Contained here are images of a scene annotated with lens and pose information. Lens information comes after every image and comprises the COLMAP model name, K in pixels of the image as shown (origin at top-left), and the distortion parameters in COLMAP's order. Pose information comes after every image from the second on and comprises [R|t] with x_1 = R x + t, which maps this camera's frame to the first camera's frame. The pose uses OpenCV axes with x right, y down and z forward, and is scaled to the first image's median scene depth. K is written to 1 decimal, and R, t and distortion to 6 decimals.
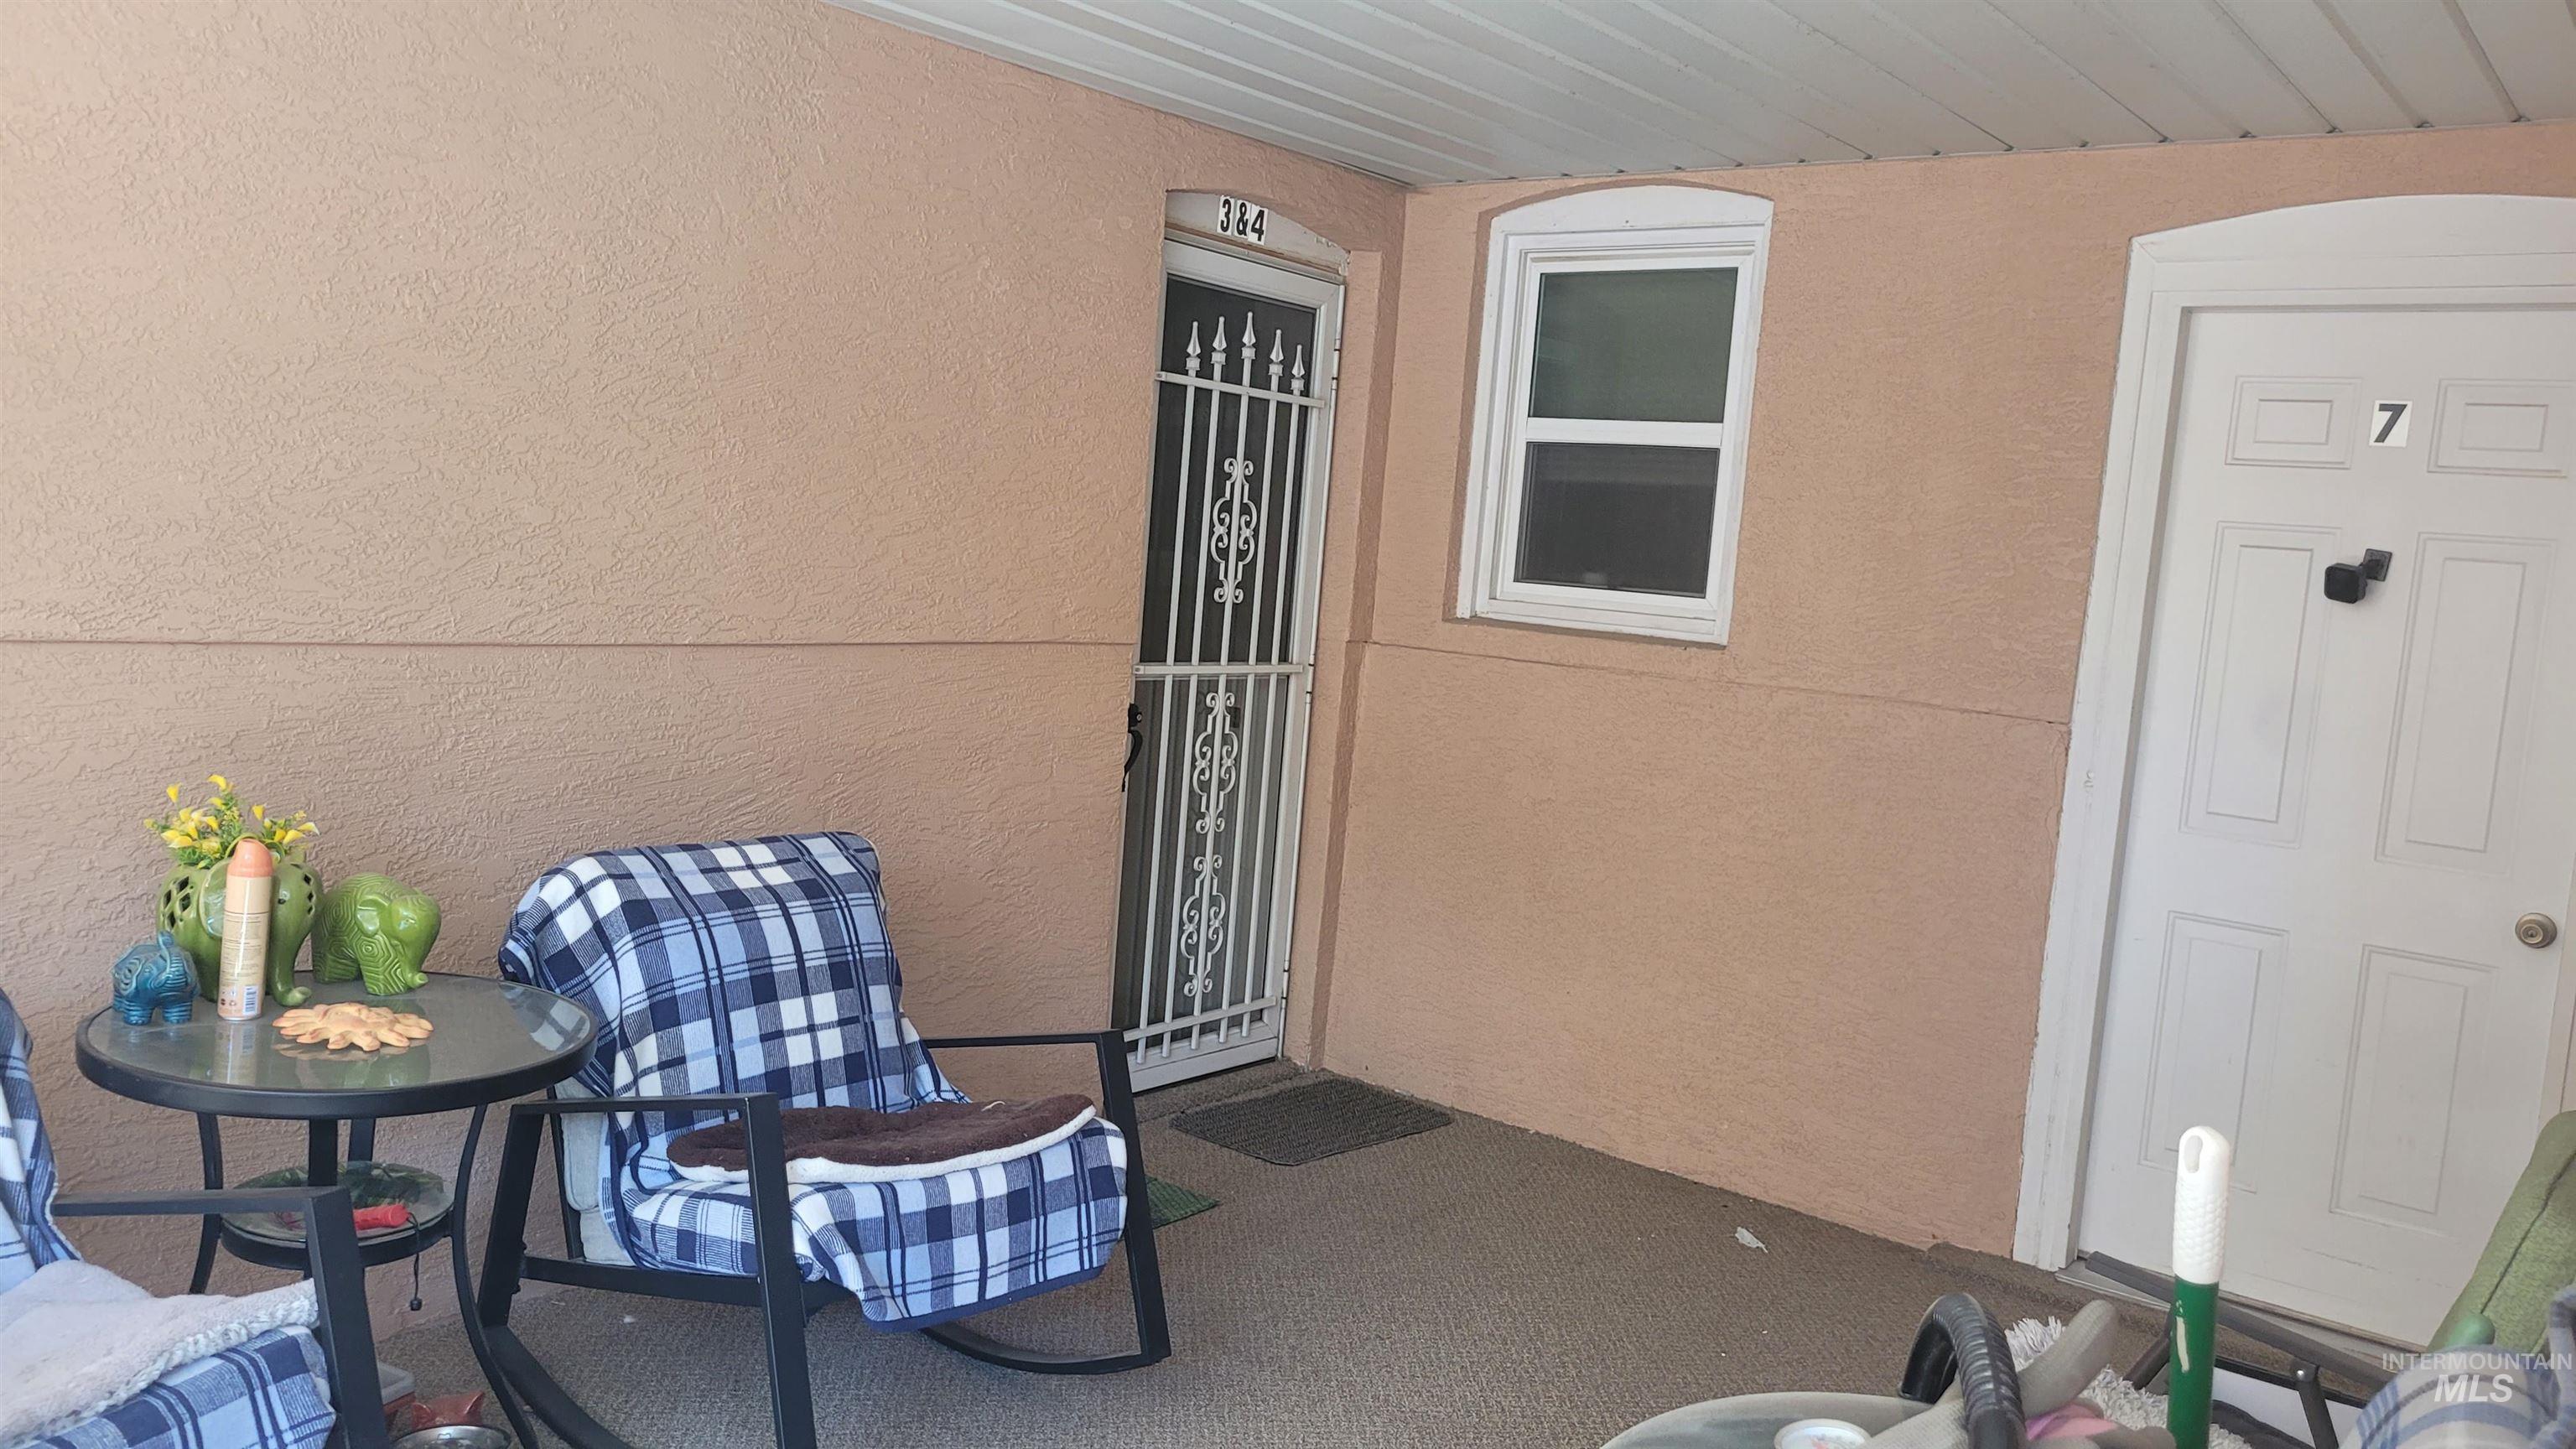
lens RADIAL K [[2106.5, 0, 1334.4], [0, 2106.5, 716.9], [0, 0, 1]] dist [0.073583, -0.085550]
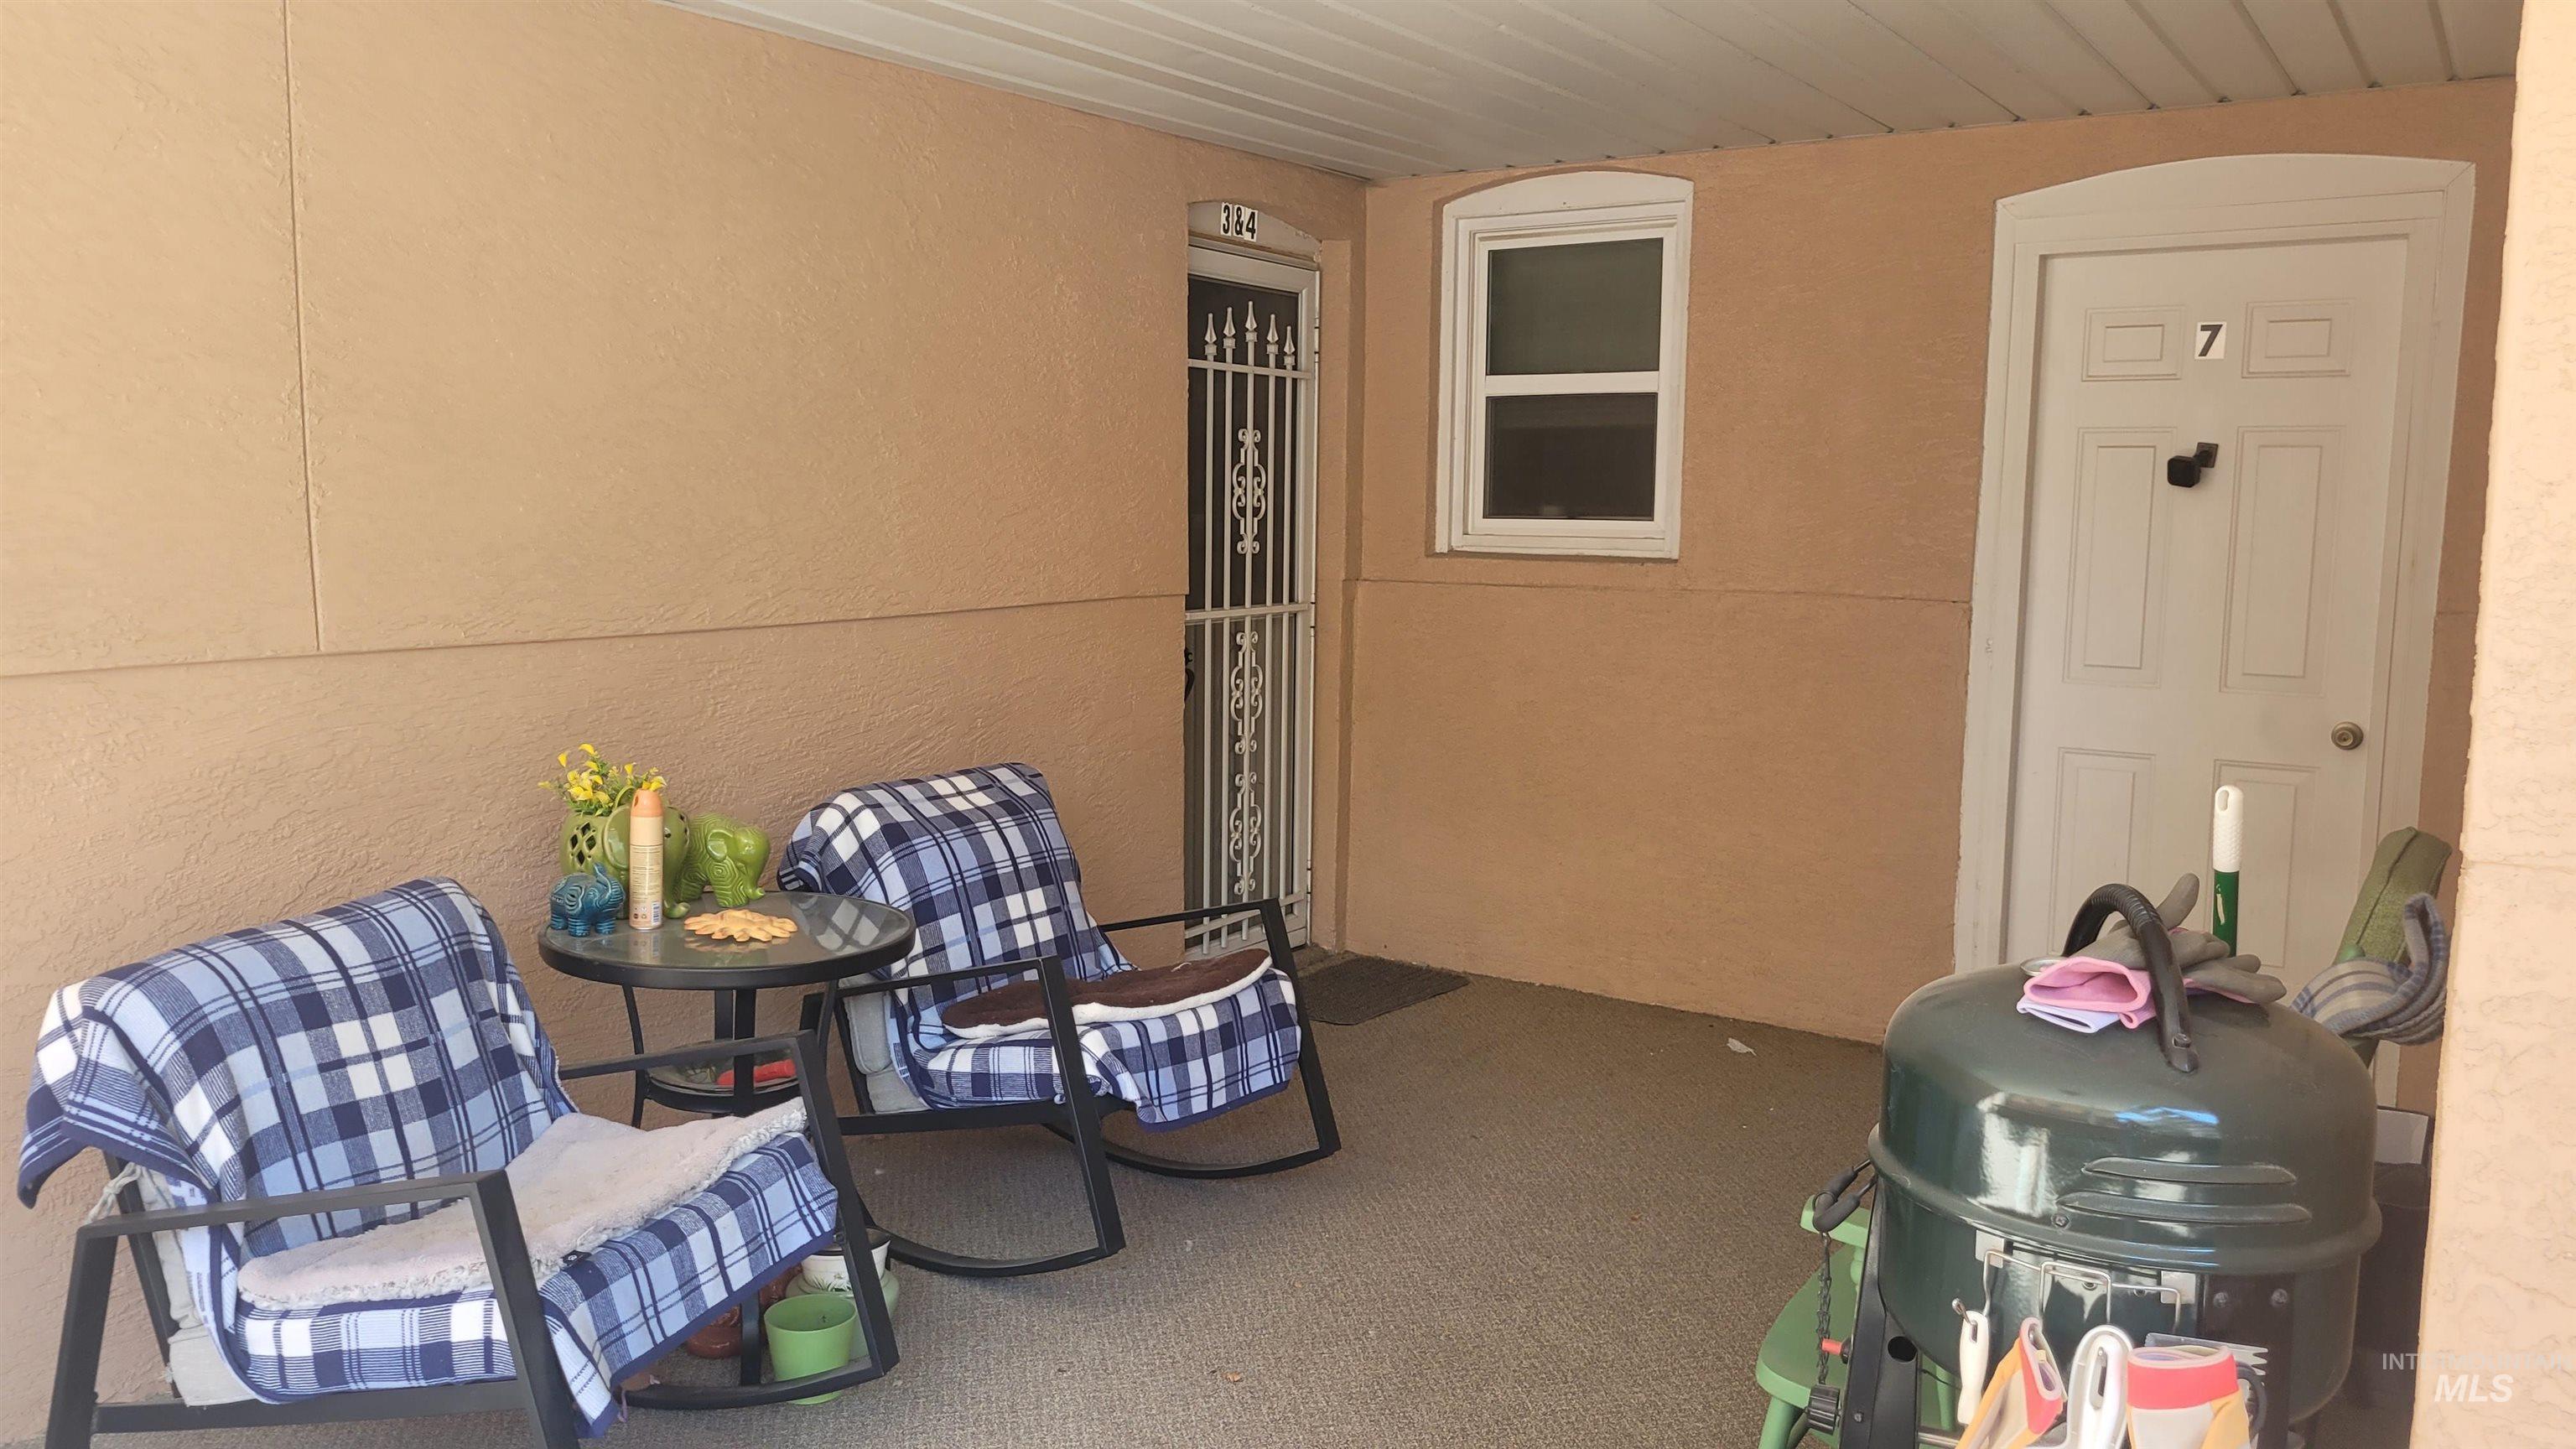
lens RADIAL K [[2106.5, 0, 1334.4], [0, 2106.5, 716.9], [0, 0, 1]] dist [0.073583, -0.085550]
pose [[0.993534, -0.078482, 0.082038, -0.122257], [0.076296, 0.996650, 0.029453, 0.005406], [-0.084075, -0.023003, 0.996194, -0.184909]]
